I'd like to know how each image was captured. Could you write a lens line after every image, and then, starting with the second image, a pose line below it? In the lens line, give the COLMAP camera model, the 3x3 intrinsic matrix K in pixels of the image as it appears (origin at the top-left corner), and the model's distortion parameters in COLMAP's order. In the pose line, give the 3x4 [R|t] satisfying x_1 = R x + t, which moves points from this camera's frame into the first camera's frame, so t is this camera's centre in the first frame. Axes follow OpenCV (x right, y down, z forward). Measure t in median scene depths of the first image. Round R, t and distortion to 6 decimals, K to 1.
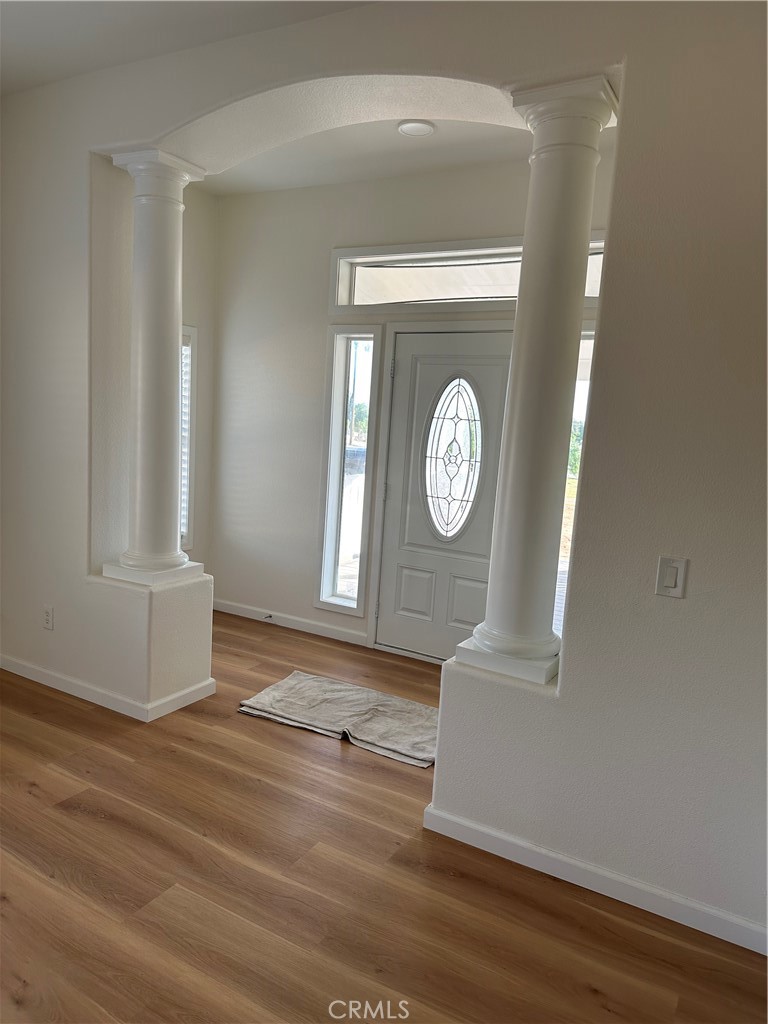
lens RADIAL K [[708.9, 0, 375.2], [0, 708.9, 513.1], [0, 0, 1]] dist [0.145774, -0.262267]
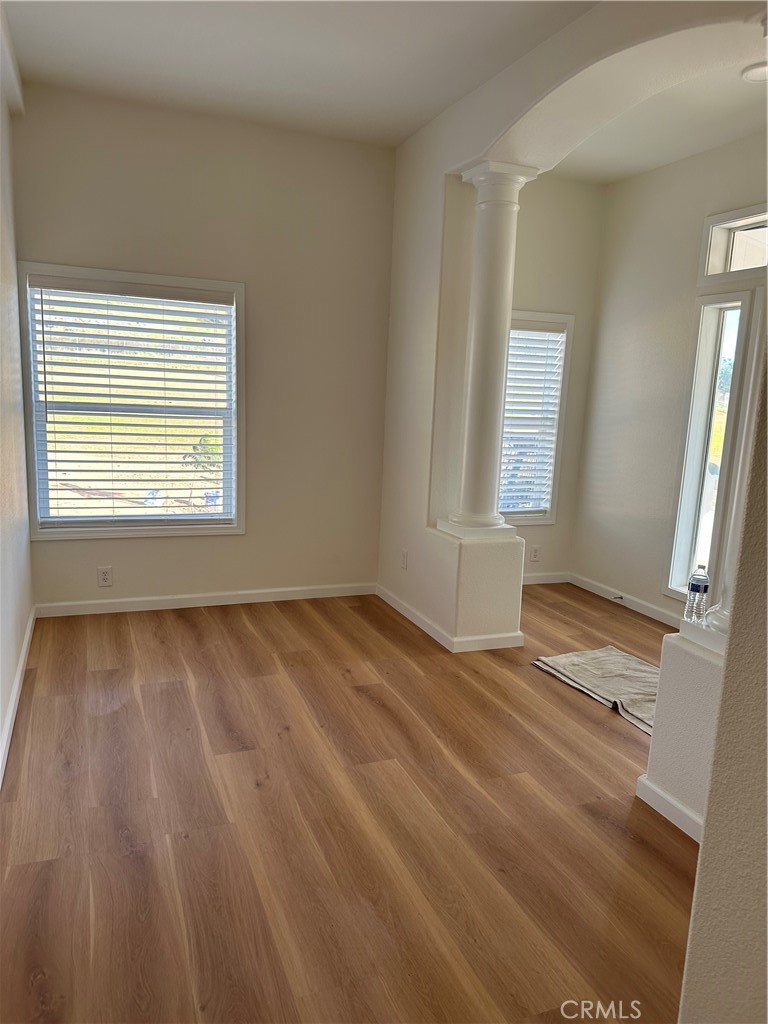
lens RADIAL K [[708.9, 0, 375.2], [0, 708.9, 513.1], [0, 0, 1]] dist [0.145774, -0.262267]
pose [[0.783865, 0.076074, -0.616253, 0.281533], [-0.075013, 0.996800, 0.027636, 0.036489], [0.616384, 0.024564, 0.787063, -0.008952]]
